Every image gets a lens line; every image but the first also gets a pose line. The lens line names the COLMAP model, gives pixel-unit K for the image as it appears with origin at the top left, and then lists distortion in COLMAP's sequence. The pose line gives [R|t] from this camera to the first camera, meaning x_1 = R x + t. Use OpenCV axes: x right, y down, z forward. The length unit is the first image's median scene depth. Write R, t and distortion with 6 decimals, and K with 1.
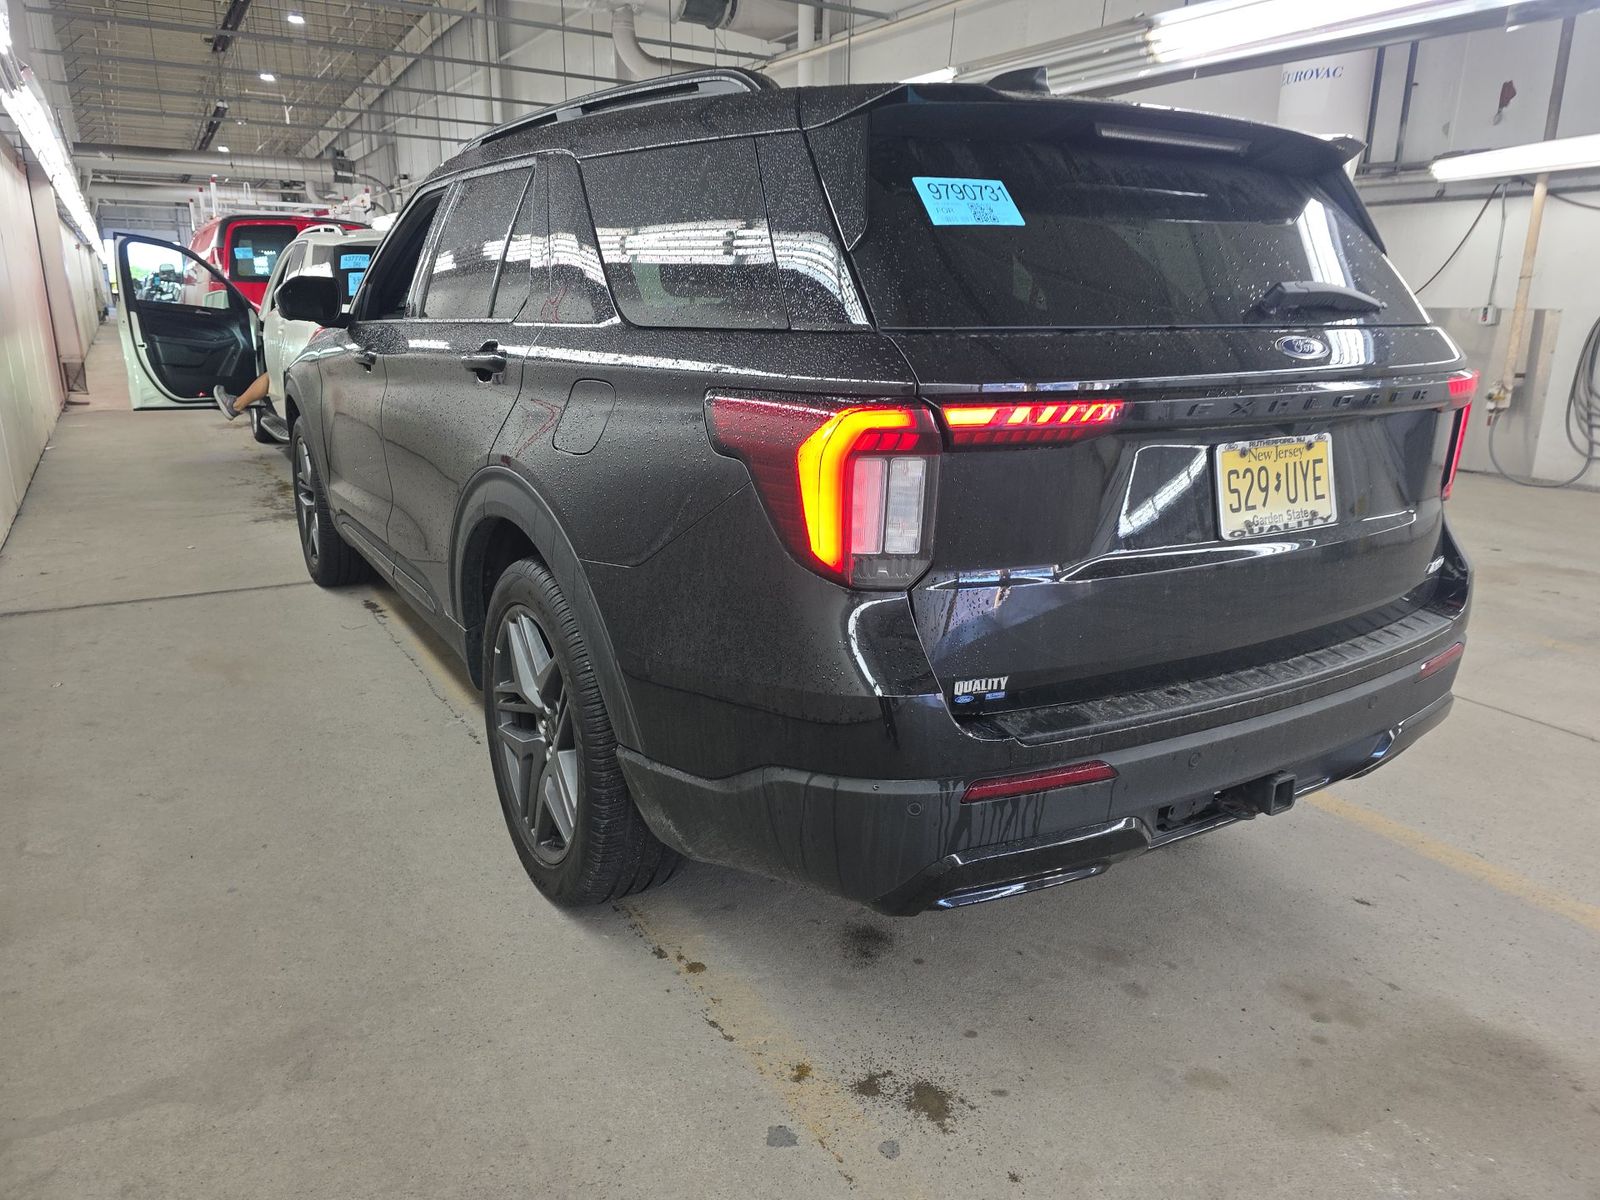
lens RADIAL K [[1050.7, 0, 794.7], [0, 1050.7, 532.6], [0, 0, 1]] dist [0.094328, -0.103329]
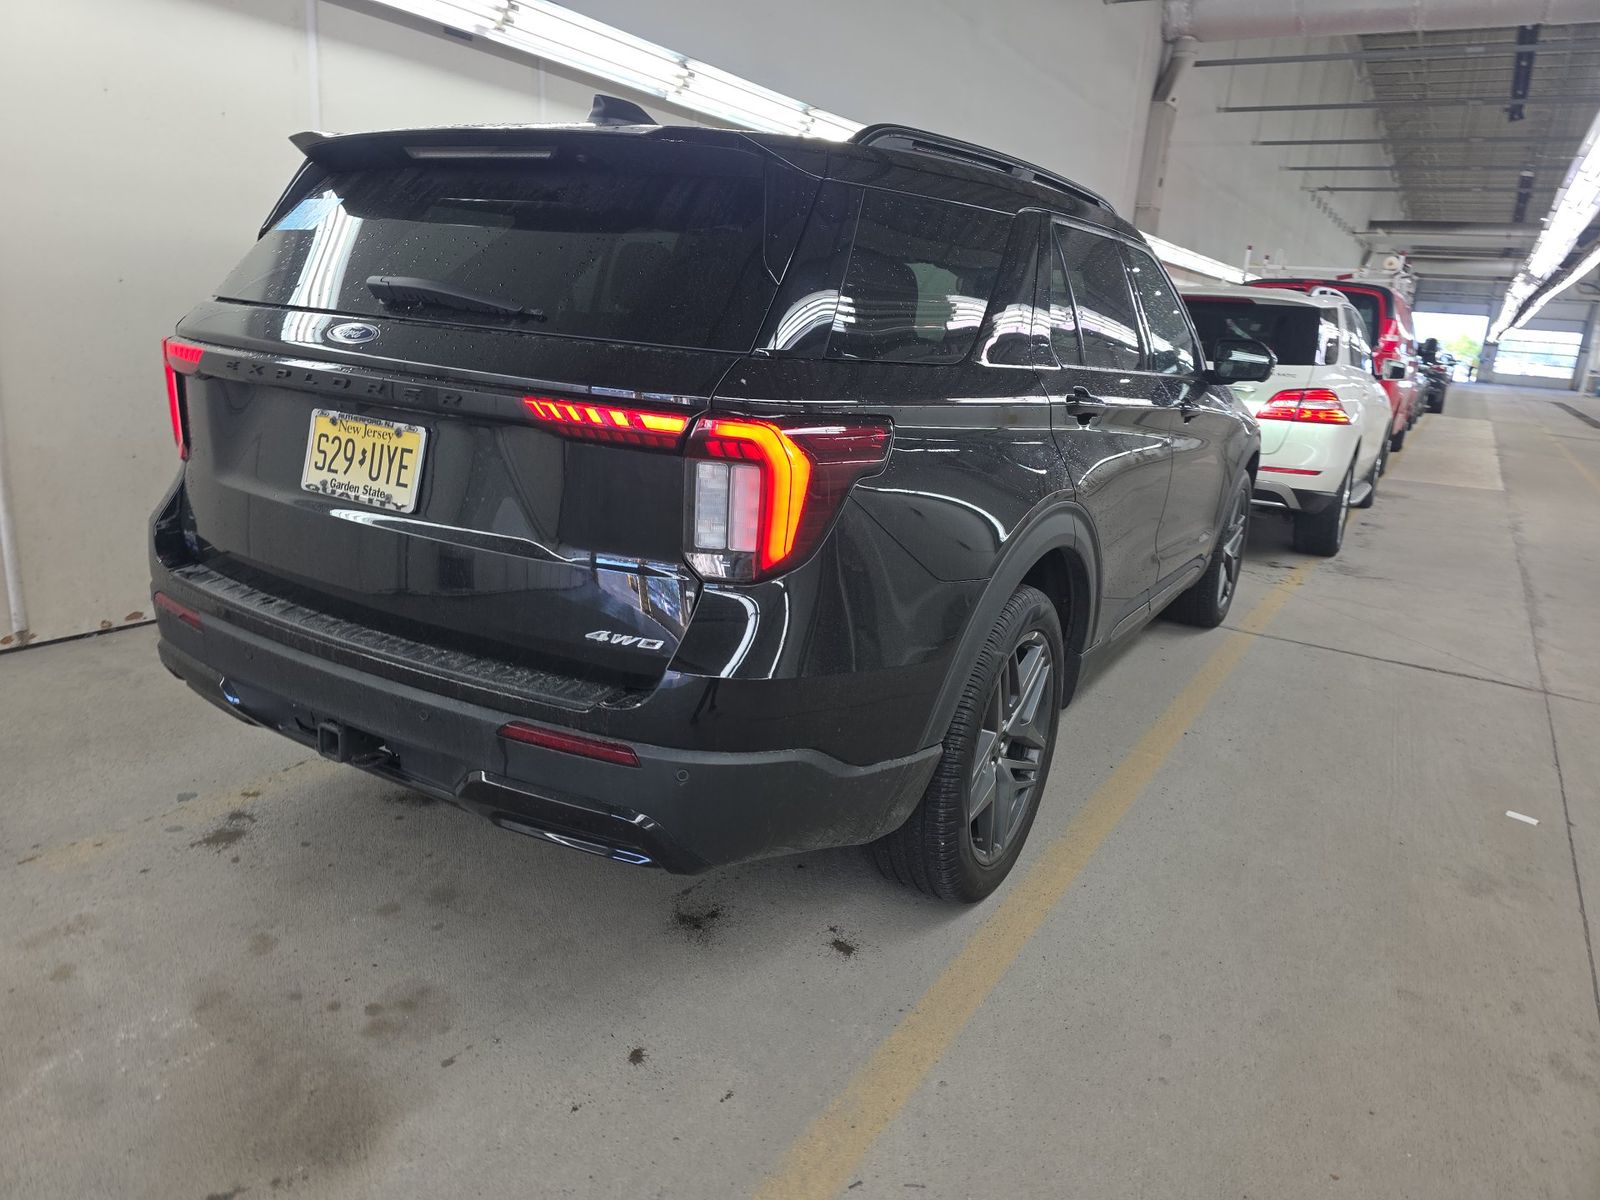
lens RADIAL K [[1073.0, 0, 823.6], [0, 1073.0, 543.3], [0, 0, 1]] dist [0.106777, -0.116436]
pose [[0.462889, 0.209570, -0.861286, 1.657083], [-0.263079, 0.960350, 0.092285, -0.190497], [0.846477, 0.183868, 0.499669, 0.859256]]
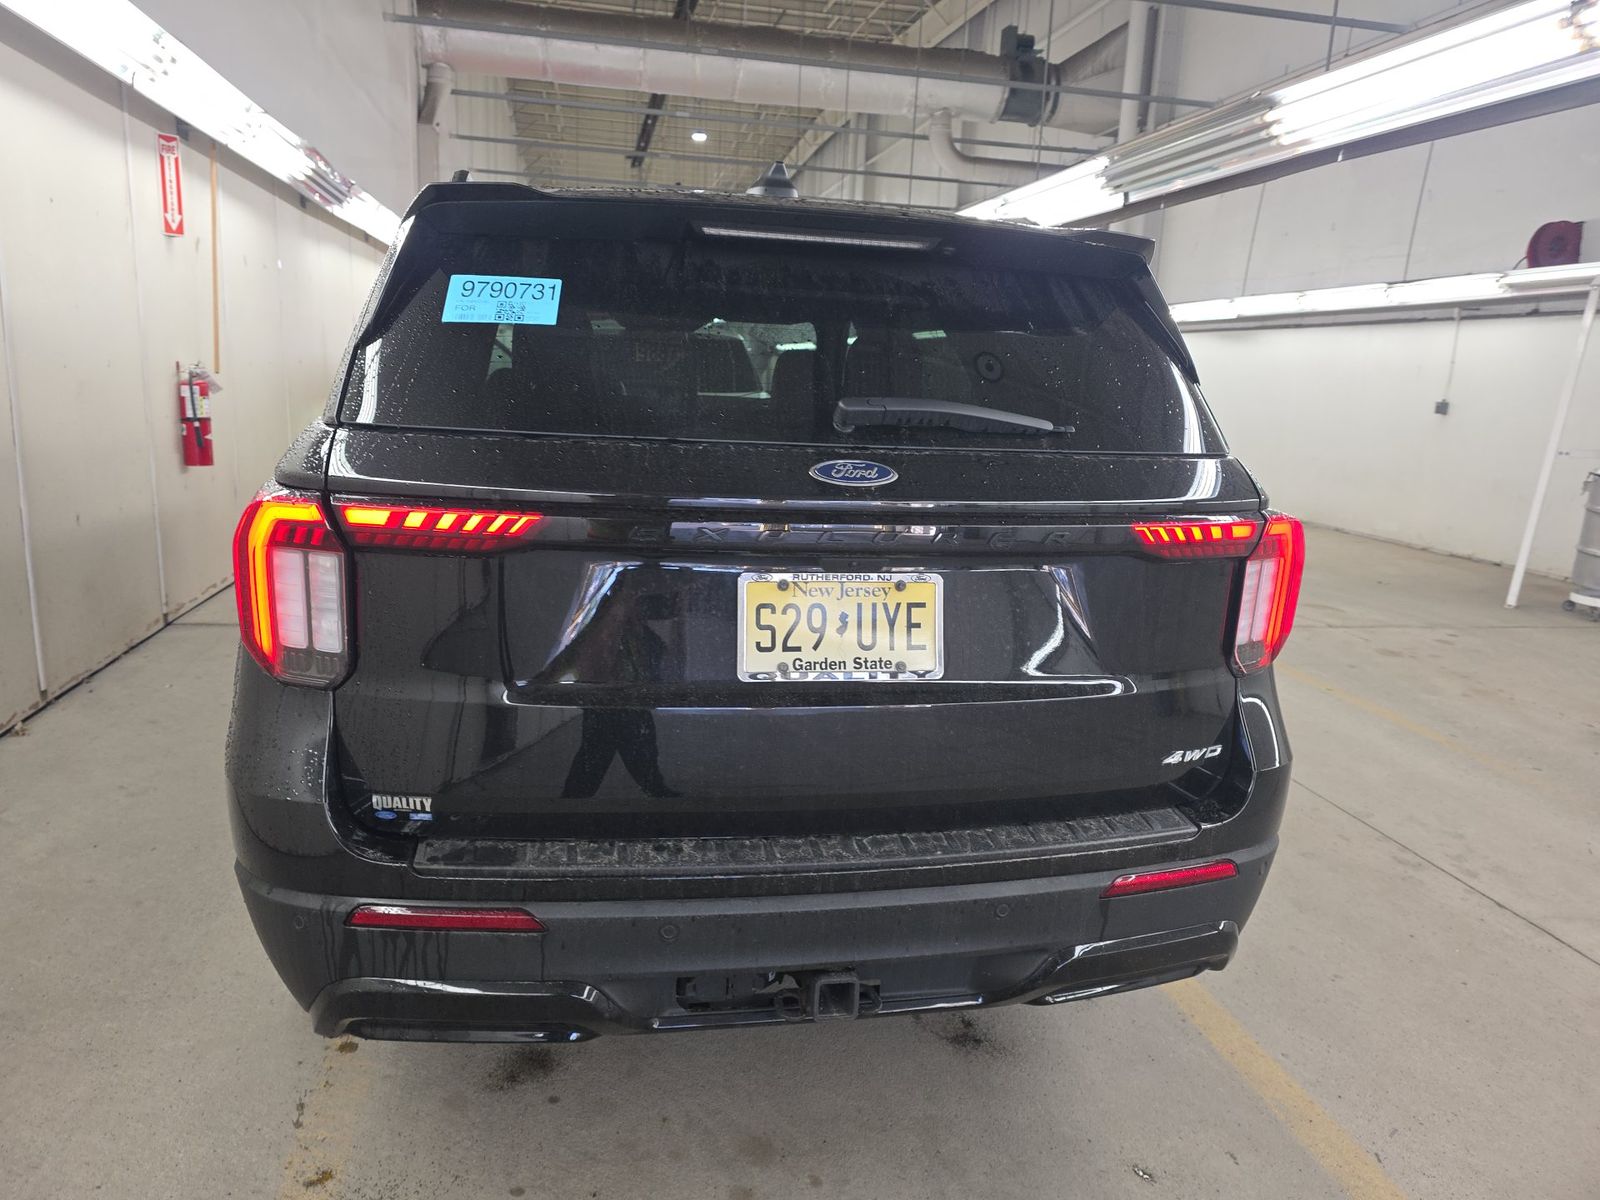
lens RADIAL K [[1050.7, 0, 794.7], [0, 1050.7, 532.6], [0, 0, 1]] dist [0.094328, -0.103329]
pose [[0.938510, 0.084599, -0.334727, 0.697778], [-0.111002, 0.991976, -0.060516, -0.064905], [0.326921, 0.093950, 0.940370, 0.176693]]
